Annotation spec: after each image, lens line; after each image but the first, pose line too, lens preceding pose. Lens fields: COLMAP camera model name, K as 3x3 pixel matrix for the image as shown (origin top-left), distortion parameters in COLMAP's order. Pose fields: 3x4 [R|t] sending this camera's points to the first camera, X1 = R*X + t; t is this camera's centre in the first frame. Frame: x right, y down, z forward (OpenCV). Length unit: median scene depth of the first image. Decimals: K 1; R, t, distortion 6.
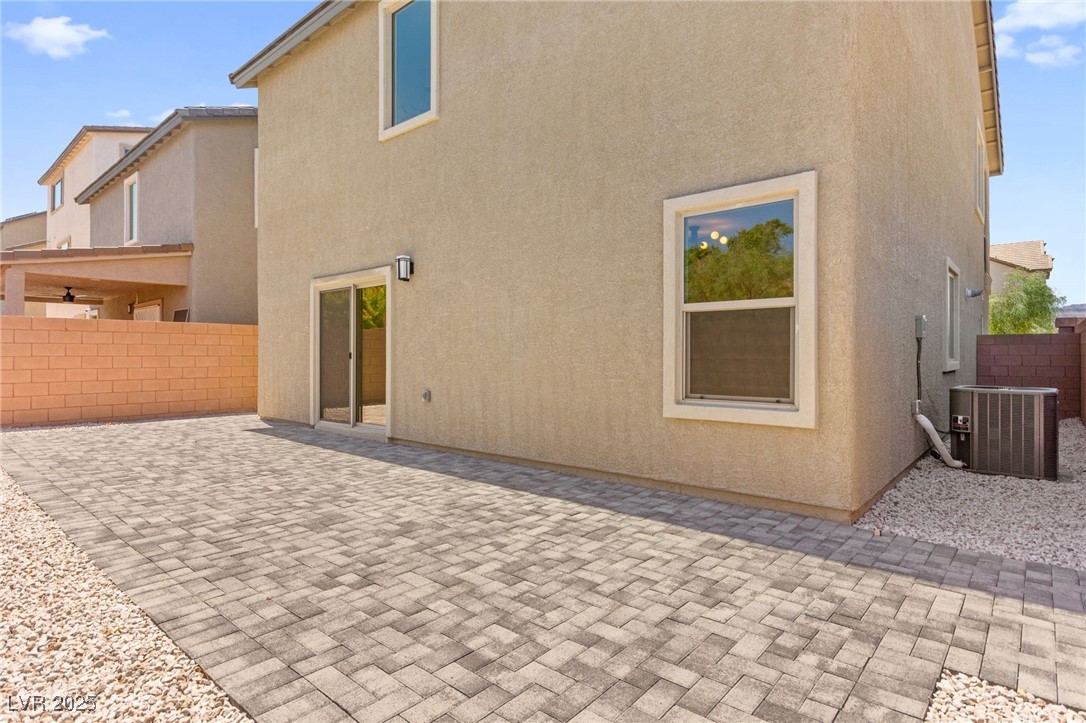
lens RADIAL K [[565.4, 0, 543.0], [0, 565.4, 361.5], [0, 0, 1]] dist [0.004518, 0.000844]
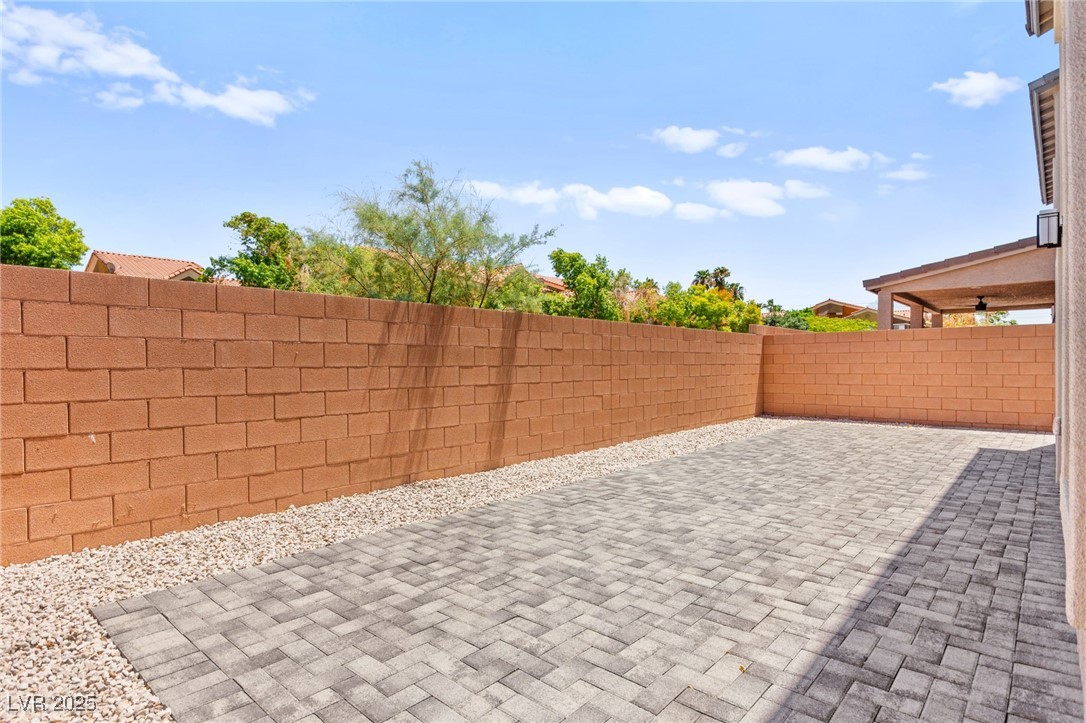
lens RADIAL K [[565.4, 0, 543.0], [0, 565.4, 361.5], [0, 0, 1]] dist [0.004518, 0.000844]
pose [[-0.017007, -0.006724, -0.999833, 0.895585], [-0.003742, 0.999971, -0.006661, -0.005502], [0.999848, 0.003628, -0.017032, 0.888117]]
